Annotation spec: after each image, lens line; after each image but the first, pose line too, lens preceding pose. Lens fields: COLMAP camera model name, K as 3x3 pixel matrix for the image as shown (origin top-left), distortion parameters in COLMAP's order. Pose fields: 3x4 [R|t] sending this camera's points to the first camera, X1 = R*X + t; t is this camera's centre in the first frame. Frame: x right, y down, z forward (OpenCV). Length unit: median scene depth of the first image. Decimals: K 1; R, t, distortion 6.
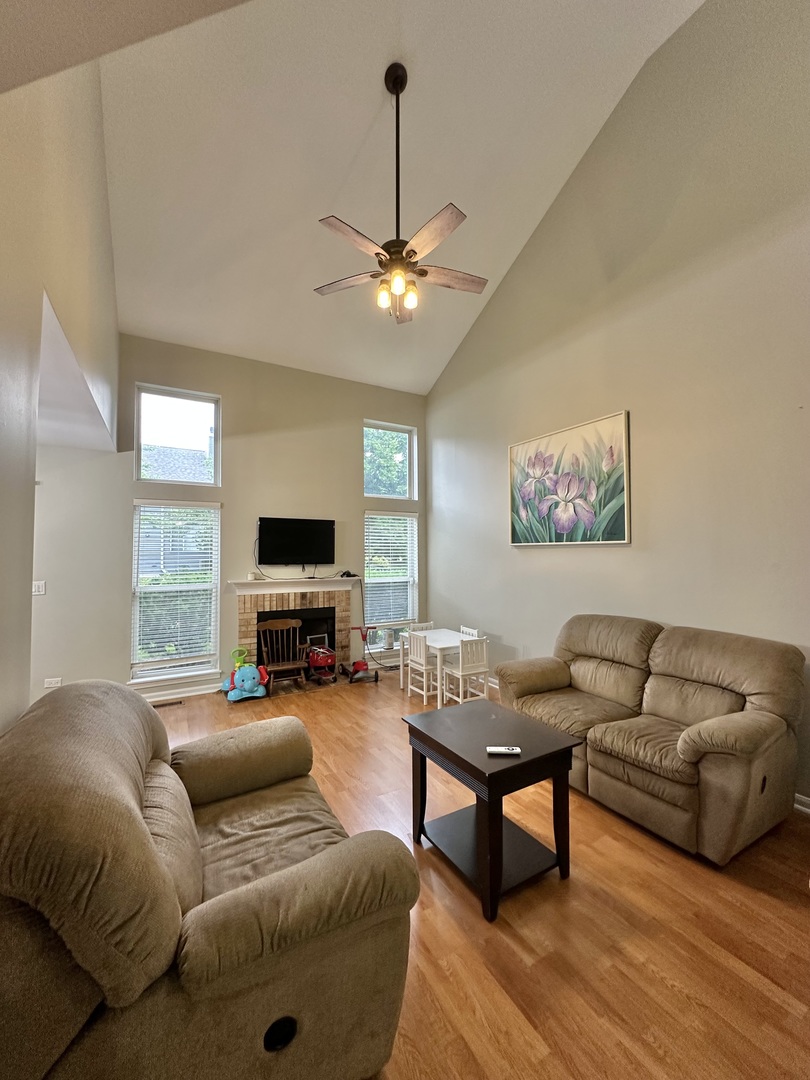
lens RADIAL K [[427.3, 0, 404.7], [0, 427.3, 534.2], [0, 0, 1]] dist [-0.007424, 0.000186]
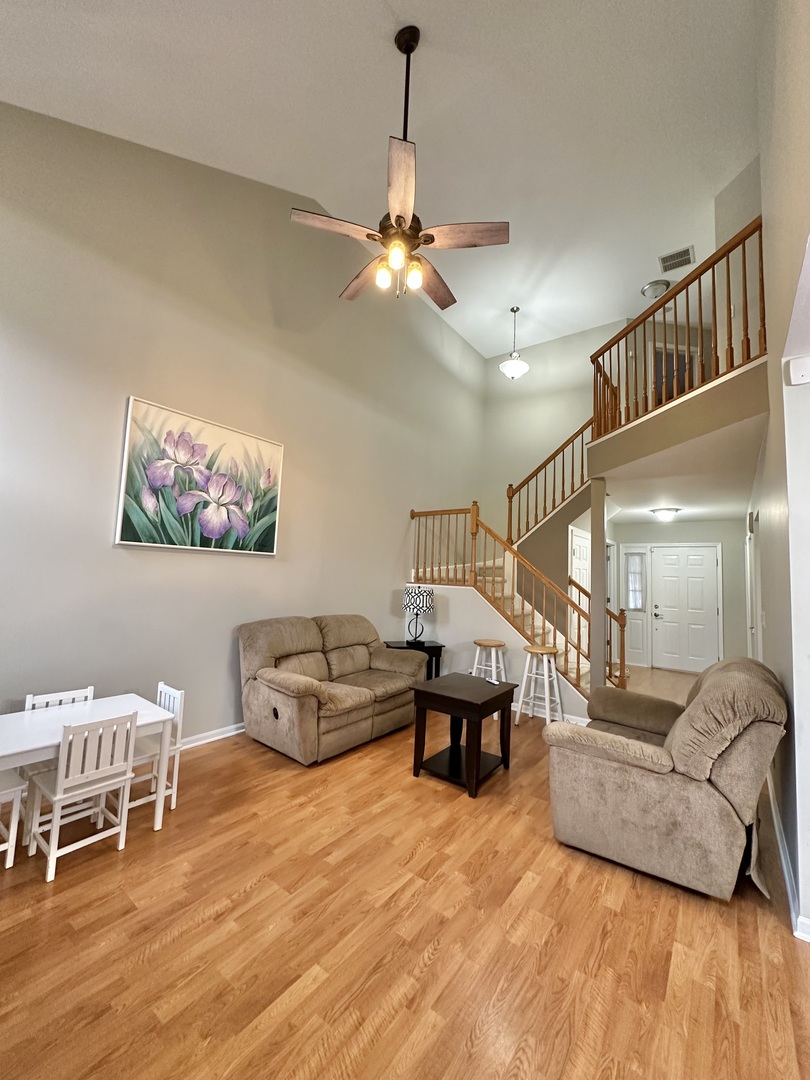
lens RADIAL K [[427.3, 0, 404.5], [0, 427.3, 538.3], [0, 0, 1]] dist [-0.007424, 0.000186]
pose [[-0.395476, 0.062812, 0.916326, -0.604230], [-0.078689, 0.991674, -0.101938, 0.057138], [-0.915100, -0.112419, -0.387240, 0.970010]]
